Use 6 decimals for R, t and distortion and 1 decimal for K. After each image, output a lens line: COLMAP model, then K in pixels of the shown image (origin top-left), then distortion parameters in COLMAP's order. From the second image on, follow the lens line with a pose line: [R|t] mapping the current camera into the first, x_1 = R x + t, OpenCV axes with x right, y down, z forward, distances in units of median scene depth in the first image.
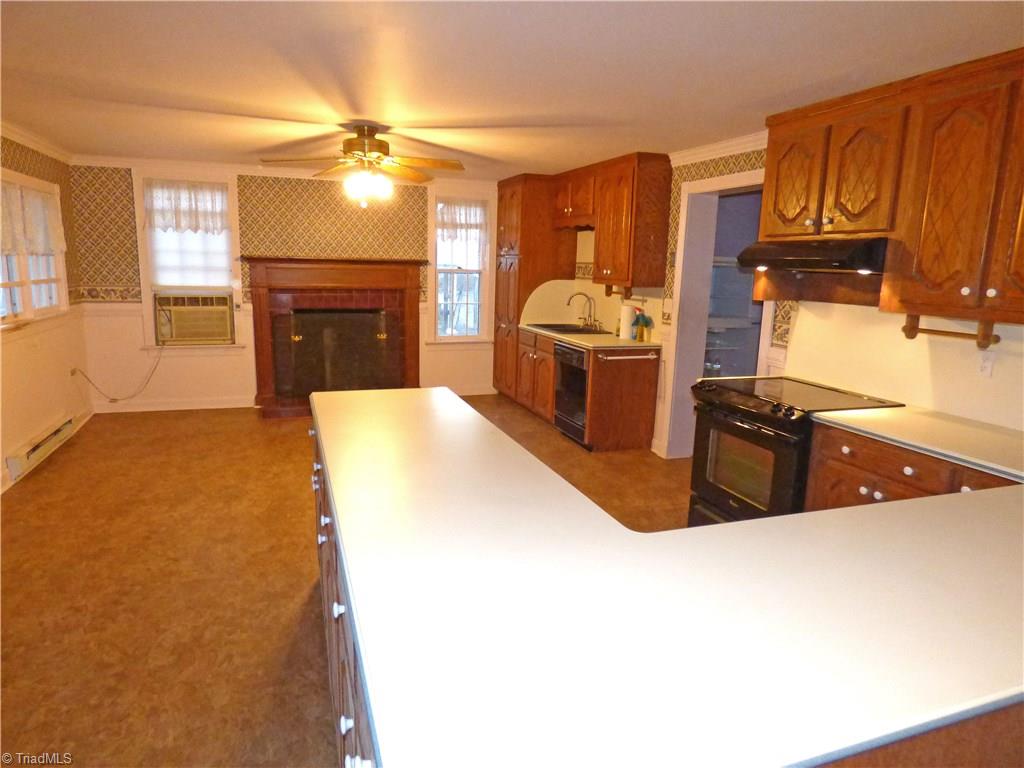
lens RADIAL K [[632.1, 0, 511.2], [0, 632.1, 381.0], [0, 0, 1]] dist [-0.000947, -0.001516]
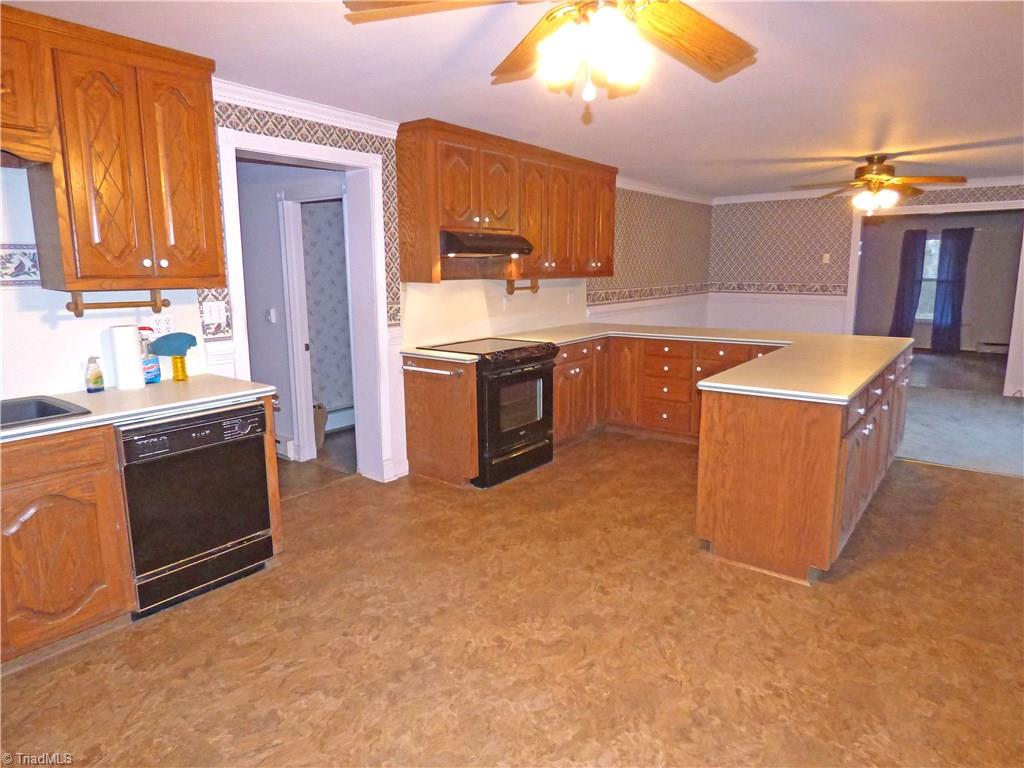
lens RADIAL K [[632.1, 0, 511.3], [0, 632.1, 381.8], [0, 0, 1]] dist [-0.000947, -0.001516]
pose [[-0.548036, -0.166810, 0.819653, -0.627859], [0.149073, 0.944747, 0.291942, -0.262819], [-0.823063, 0.282183, -0.492889, 1.461267]]
